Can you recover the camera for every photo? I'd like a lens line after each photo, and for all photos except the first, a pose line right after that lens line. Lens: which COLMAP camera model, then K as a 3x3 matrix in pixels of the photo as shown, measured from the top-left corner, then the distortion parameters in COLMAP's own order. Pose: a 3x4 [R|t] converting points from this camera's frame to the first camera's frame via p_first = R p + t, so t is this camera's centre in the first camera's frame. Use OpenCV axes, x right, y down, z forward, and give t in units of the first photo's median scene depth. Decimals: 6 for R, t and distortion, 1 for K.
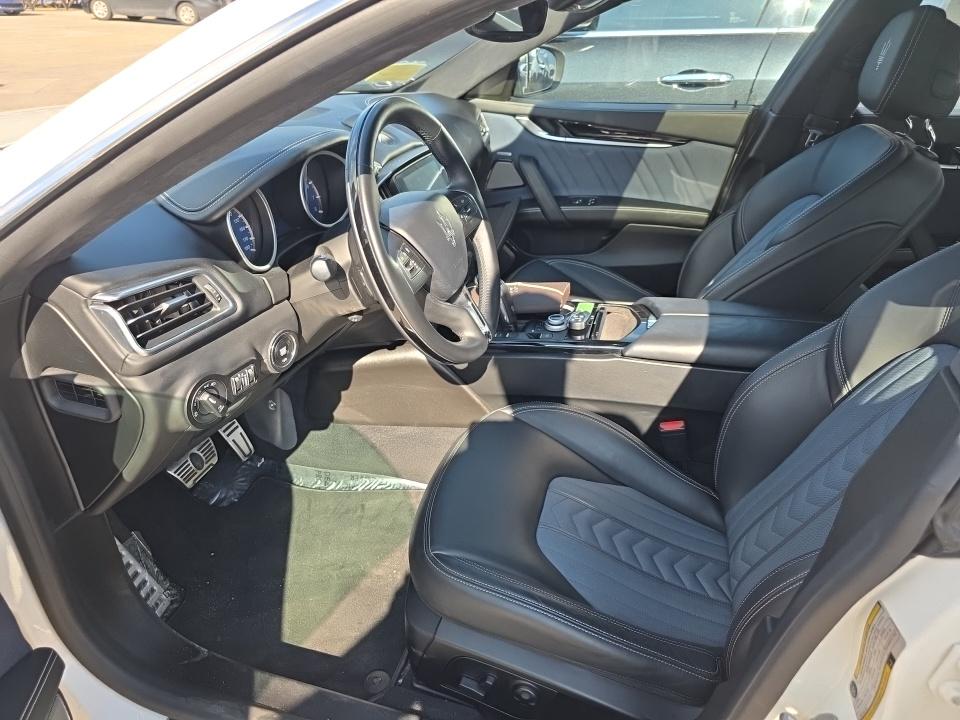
lens RADIAL K [[657.8, 0, 484.4], [0, 657.8, 361.6], [0, 0, 1]] dist [0.039811, -0.036292]
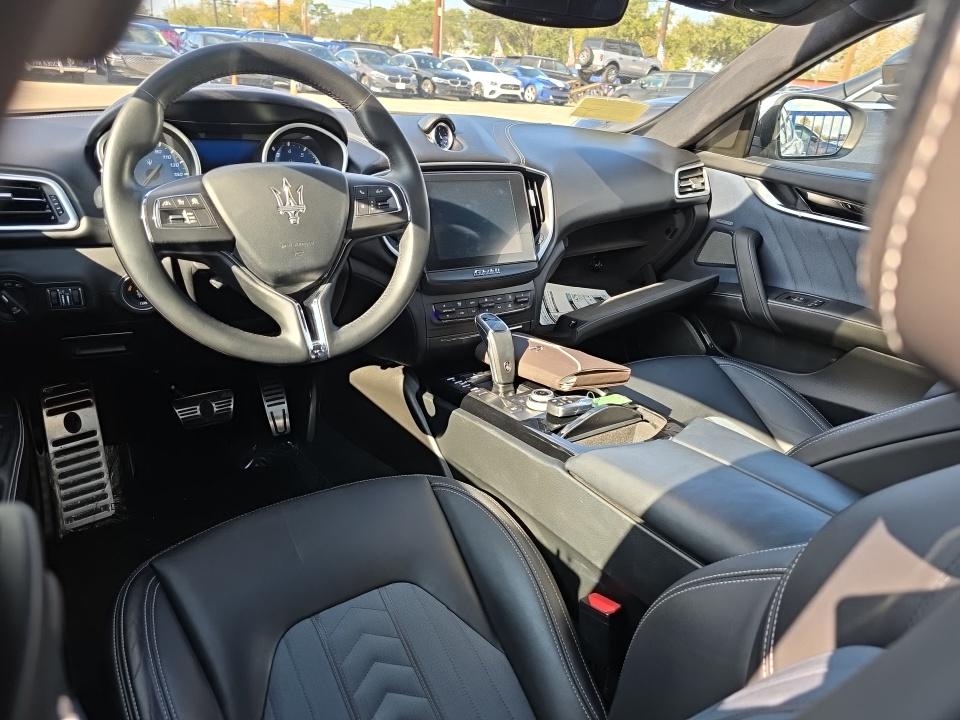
lens RADIAL K [[657.8, 0, 482.2], [0, 657.8, 358.2], [0, 0, 1]] dist [0.039811, -0.036292]
pose [[0.756973, 0.285429, -0.587812, 0.329784], [-0.366146, 0.930347, -0.019760, -0.043059], [0.541229, 0.230183, 0.808756, 0.247959]]
